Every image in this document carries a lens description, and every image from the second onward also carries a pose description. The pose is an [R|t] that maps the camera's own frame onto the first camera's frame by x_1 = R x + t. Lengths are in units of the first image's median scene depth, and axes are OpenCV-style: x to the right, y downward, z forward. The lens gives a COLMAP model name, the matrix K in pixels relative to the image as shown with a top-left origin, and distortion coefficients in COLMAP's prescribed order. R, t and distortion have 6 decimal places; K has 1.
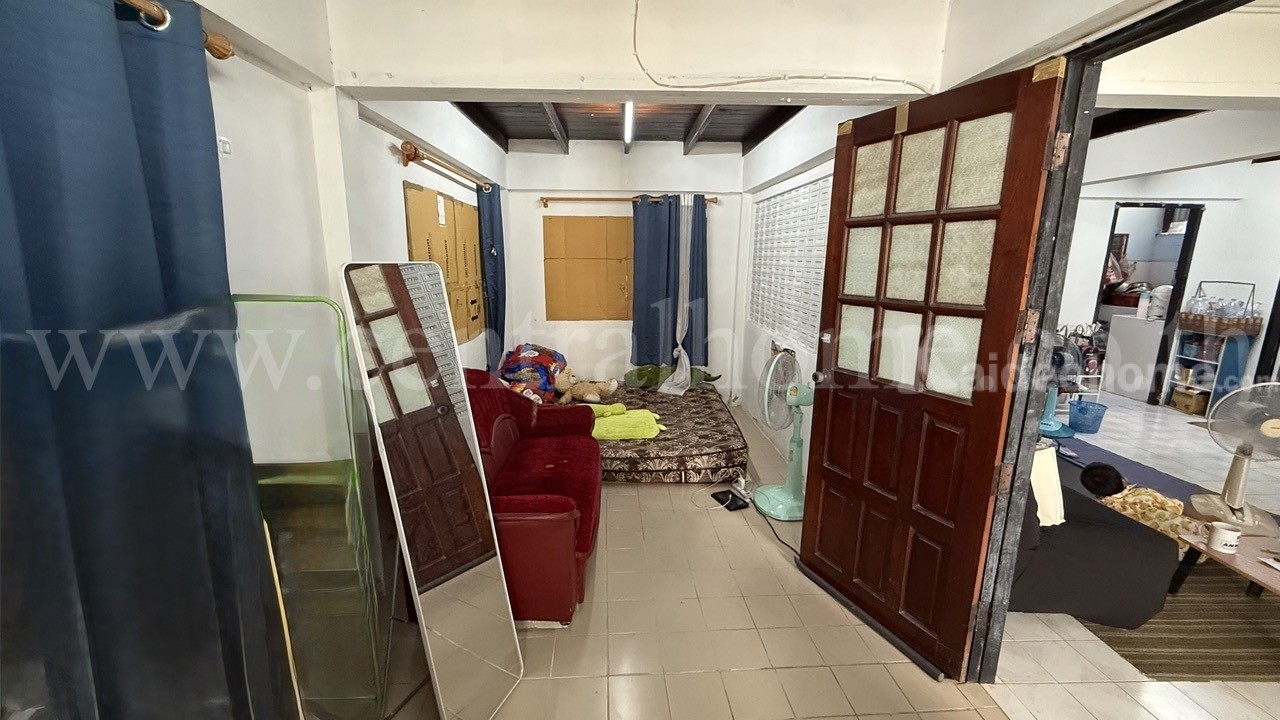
lens RADIAL K [[511.2, 0, 640.0], [0, 511.2, 360.0], [0, 0, 1]] dist [0.000169, 0.000003]
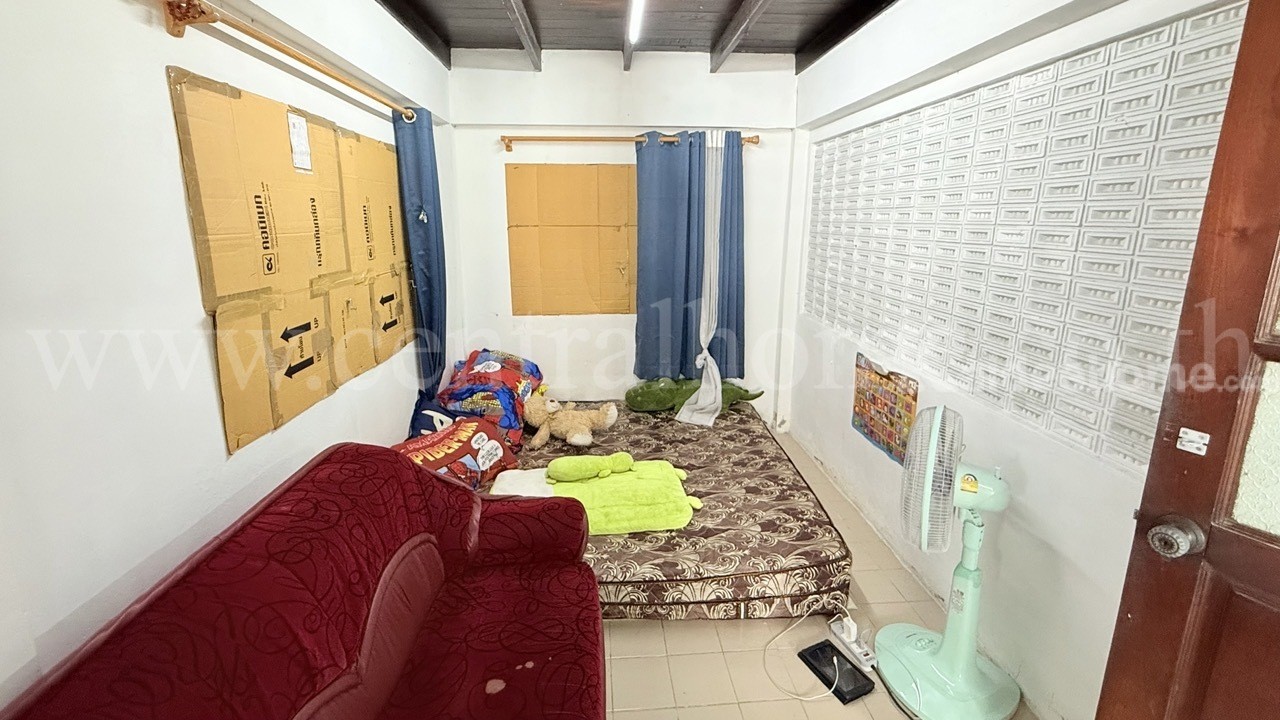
lens RADIAL K [[606.3, 0, 640.0], [0, 606.3, 360.0], [0, 0, 1]] dist [-0.023251, -0.000139]
pose [[0.999922, -0.008296, 0.009360, -0.024472], [0.008044, 0.999613, 0.026621, -0.050429], [-0.009577, -0.026544, 0.999602, 0.234263]]
